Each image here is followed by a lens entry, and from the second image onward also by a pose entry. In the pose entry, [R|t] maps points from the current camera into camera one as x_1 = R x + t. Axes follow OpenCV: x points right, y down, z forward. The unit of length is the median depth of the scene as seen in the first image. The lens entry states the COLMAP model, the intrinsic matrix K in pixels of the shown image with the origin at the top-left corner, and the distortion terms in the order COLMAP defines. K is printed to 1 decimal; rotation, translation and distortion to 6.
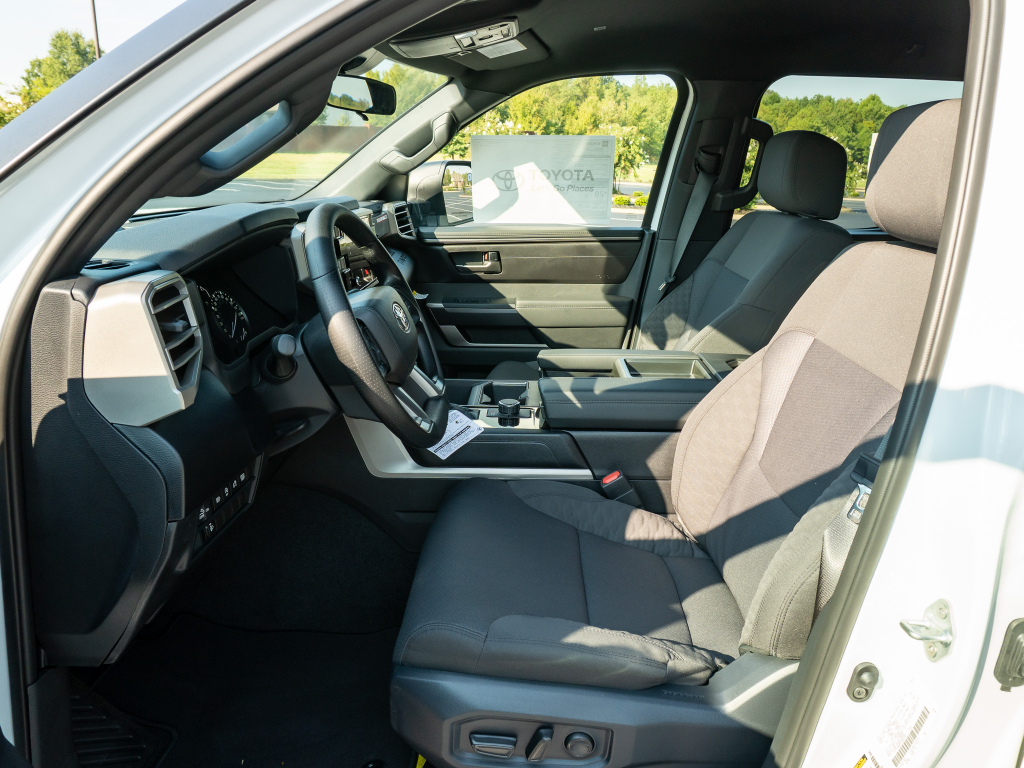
lens RADIAL K [[763.7, 0, 513.0], [0, 763.7, 380.5], [0, 0, 1]] dist [-0.019502, -0.003373]
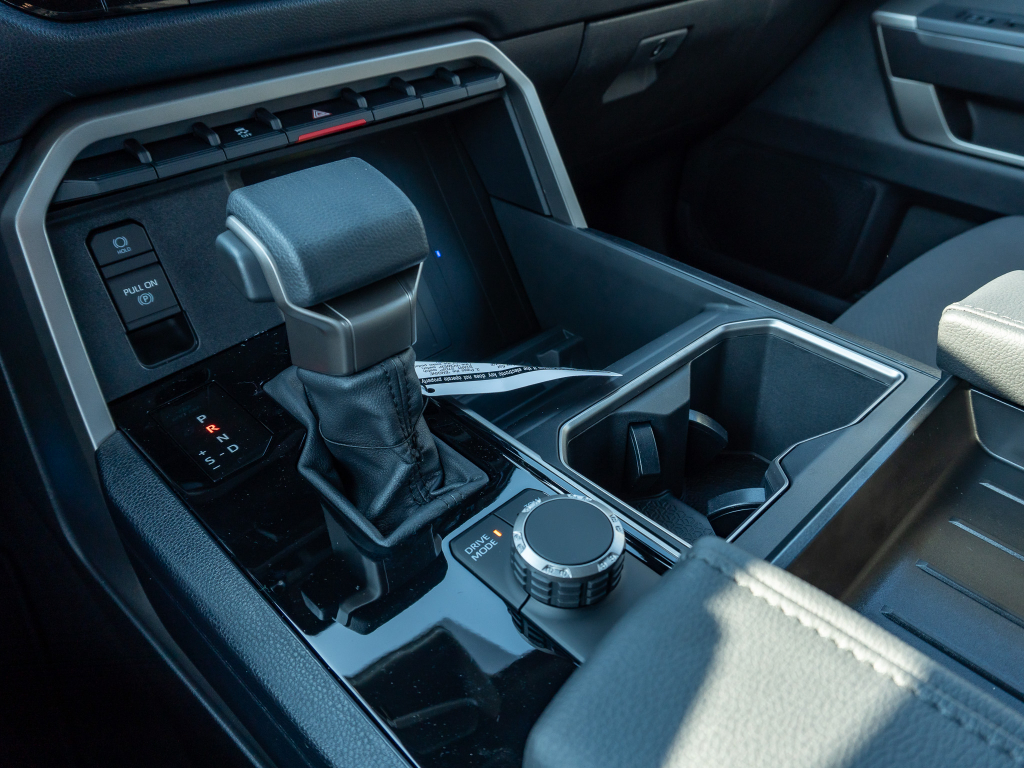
lens RADIAL K [[763.7, 0, 511.5], [0, 763.7, 387.8], [0, 0, 1]] dist [-0.019502, -0.003373]
pose [[0.721965, 0.382512, -0.576586, 0.048967], [-0.170581, 0.905976, 0.387441, -0.046723], [0.670574, -0.181364, 0.719332, 0.578784]]
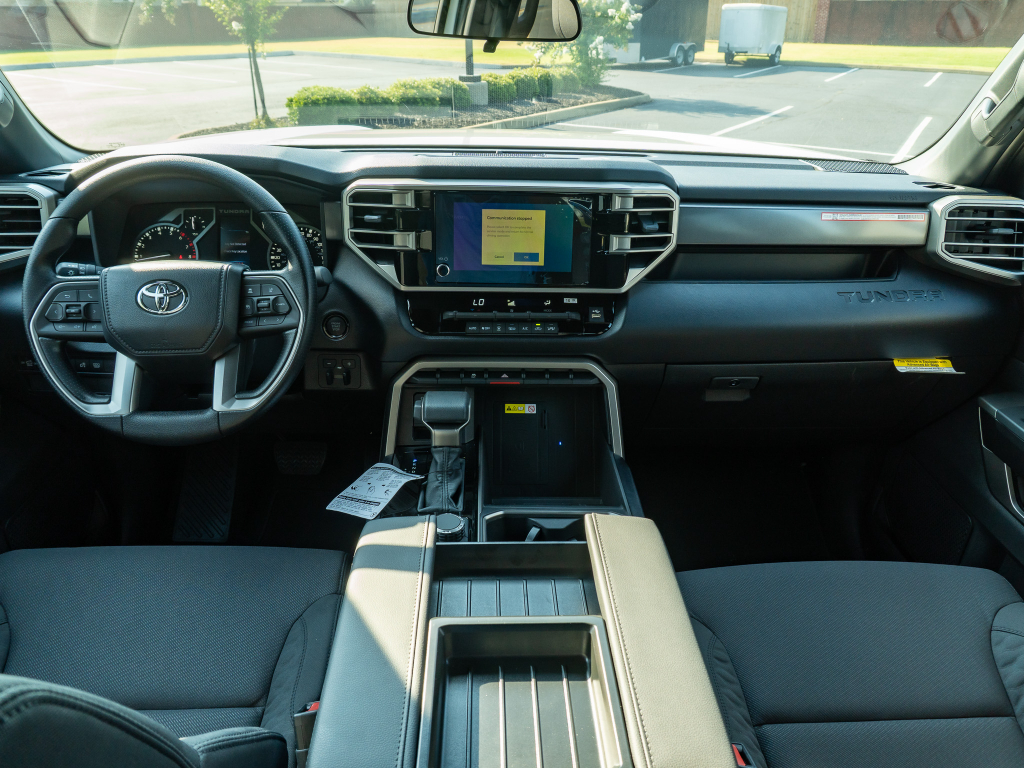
lens RADIAL K [[763.7, 0, 516.5], [0, 763.7, 378.9], [0, 0, 1]] dist [-0.019502, -0.003373]
pose [[0.064131, 0.366504, -0.928204, 0.351540], [-0.291663, 0.896391, 0.333791, -0.196960], [0.954369, 0.249317, 0.164382, 0.619875]]
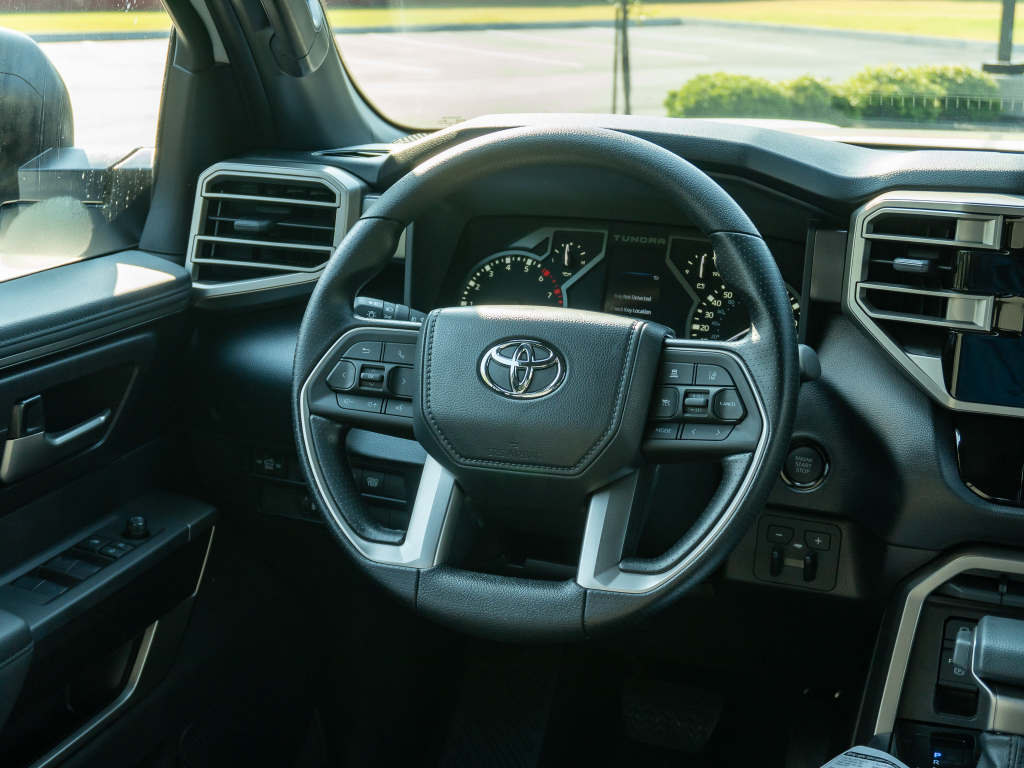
lens RADIAL K [[1423.9, 0, 519.7], [0, 1423.9, 385.6], [0, 0, 1]] dist [-0.015593, 0.000000]
pose [[-0.303234, 0.205682, -0.930453, 0.340490], [-0.298047, 0.906966, 0.297624, -0.164936], [0.905106, 0.367569, -0.213720, 0.585466]]
